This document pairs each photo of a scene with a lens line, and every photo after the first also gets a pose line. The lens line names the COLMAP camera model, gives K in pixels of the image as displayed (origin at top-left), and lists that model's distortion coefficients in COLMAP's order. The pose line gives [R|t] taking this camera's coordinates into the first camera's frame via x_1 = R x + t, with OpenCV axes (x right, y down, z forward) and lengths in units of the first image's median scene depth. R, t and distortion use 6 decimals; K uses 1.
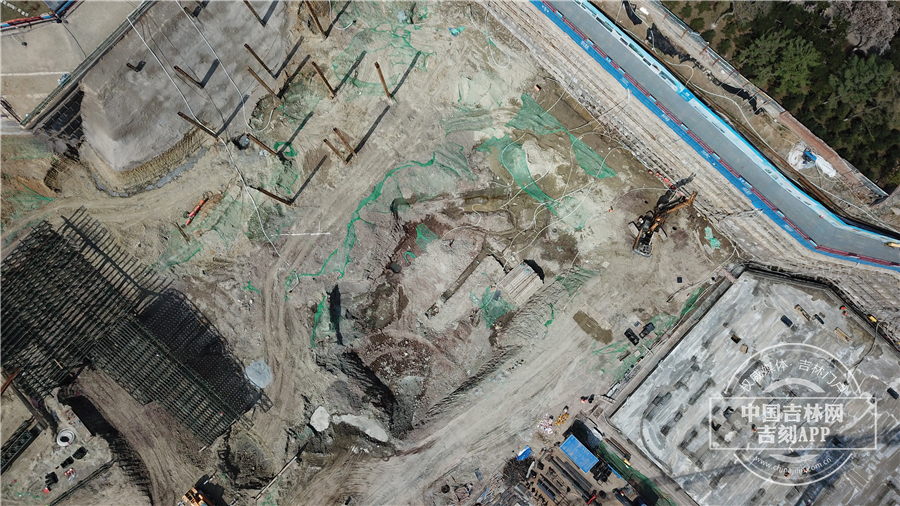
lens RADIAL K [[671.3, 0, 450.0], [0, 671.3, 253.0], [0, 0, 1]] dist [0.003481, -0.003364]
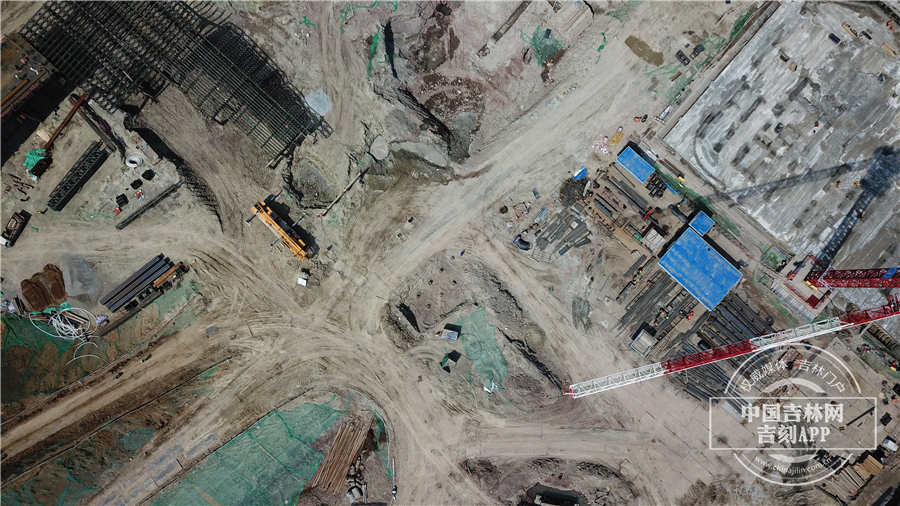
lens RADIAL K [[671.3, 0, 450.0], [0, 671.3, 253.0], [0, 0, 1]] dist [0.003481, -0.003364]
pose [[0.999556, -0.029736, -0.002062, -0.088810], [0.029765, 0.999430, 0.015908, 0.395225], [0.001588, -0.015963, 0.999871, -0.023379]]
